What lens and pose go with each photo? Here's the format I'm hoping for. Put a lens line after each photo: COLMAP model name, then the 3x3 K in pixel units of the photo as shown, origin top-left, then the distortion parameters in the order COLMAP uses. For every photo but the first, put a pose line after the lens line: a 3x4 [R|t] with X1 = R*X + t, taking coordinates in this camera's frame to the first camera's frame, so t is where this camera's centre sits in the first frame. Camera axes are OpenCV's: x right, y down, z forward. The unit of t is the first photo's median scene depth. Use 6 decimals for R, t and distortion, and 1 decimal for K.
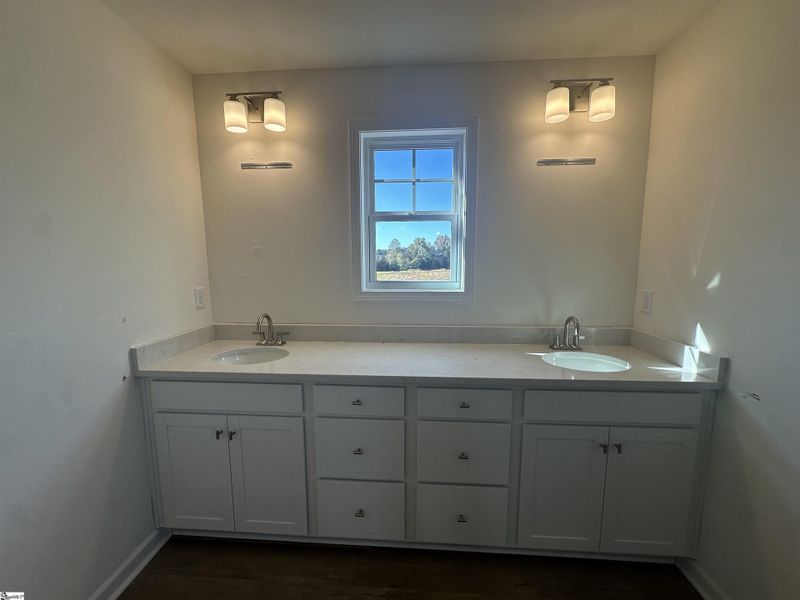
lens RADIAL K [[471.8, 0, 394.0], [0, 471.8, 304.9], [0, 0, 1]] dist [-0.001506, -0.000672]
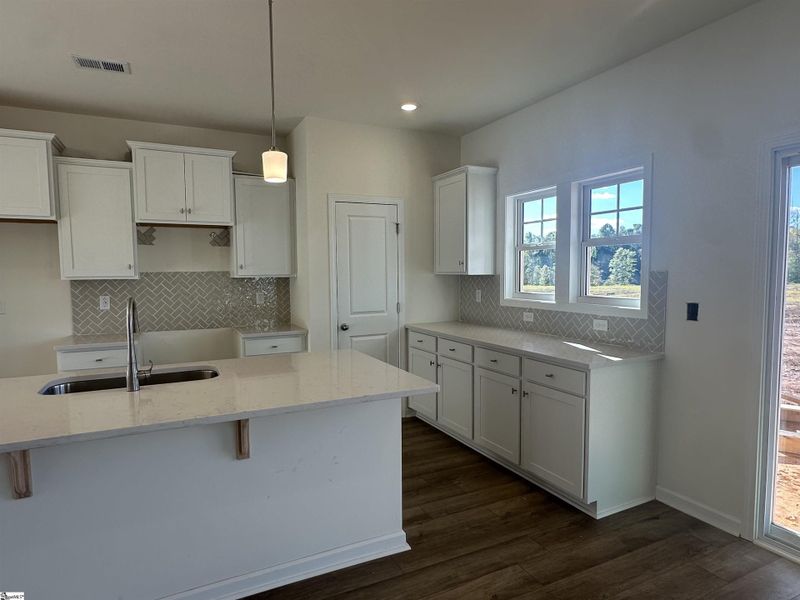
lens RADIAL K [[471.8, 0, 394.0], [0, 471.8, 304.9], [0, 0, 1]] dist [-0.001506, -0.000672]
pose [[0.519900, 0.056029, -0.852388, 1.109093], [-0.061994, 0.997690, 0.027767, -0.013031], [0.851975, 0.038407, 0.522173, -0.159637]]
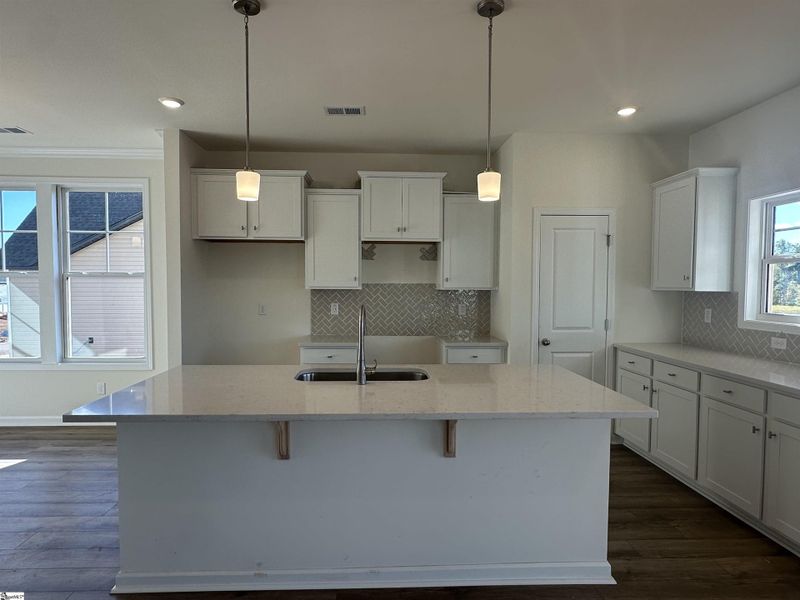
lens RADIAL K [[471.8, 0, 394.0], [0, 471.8, 304.9], [0, 0, 1]] dist [-0.001506, -0.000672]
pose [[0.139003, 0.043076, -0.989355, 1.142732], [-0.087437, 0.995685, 0.031067, -0.009954], [0.986424, 0.082188, 0.142170, -0.201830]]
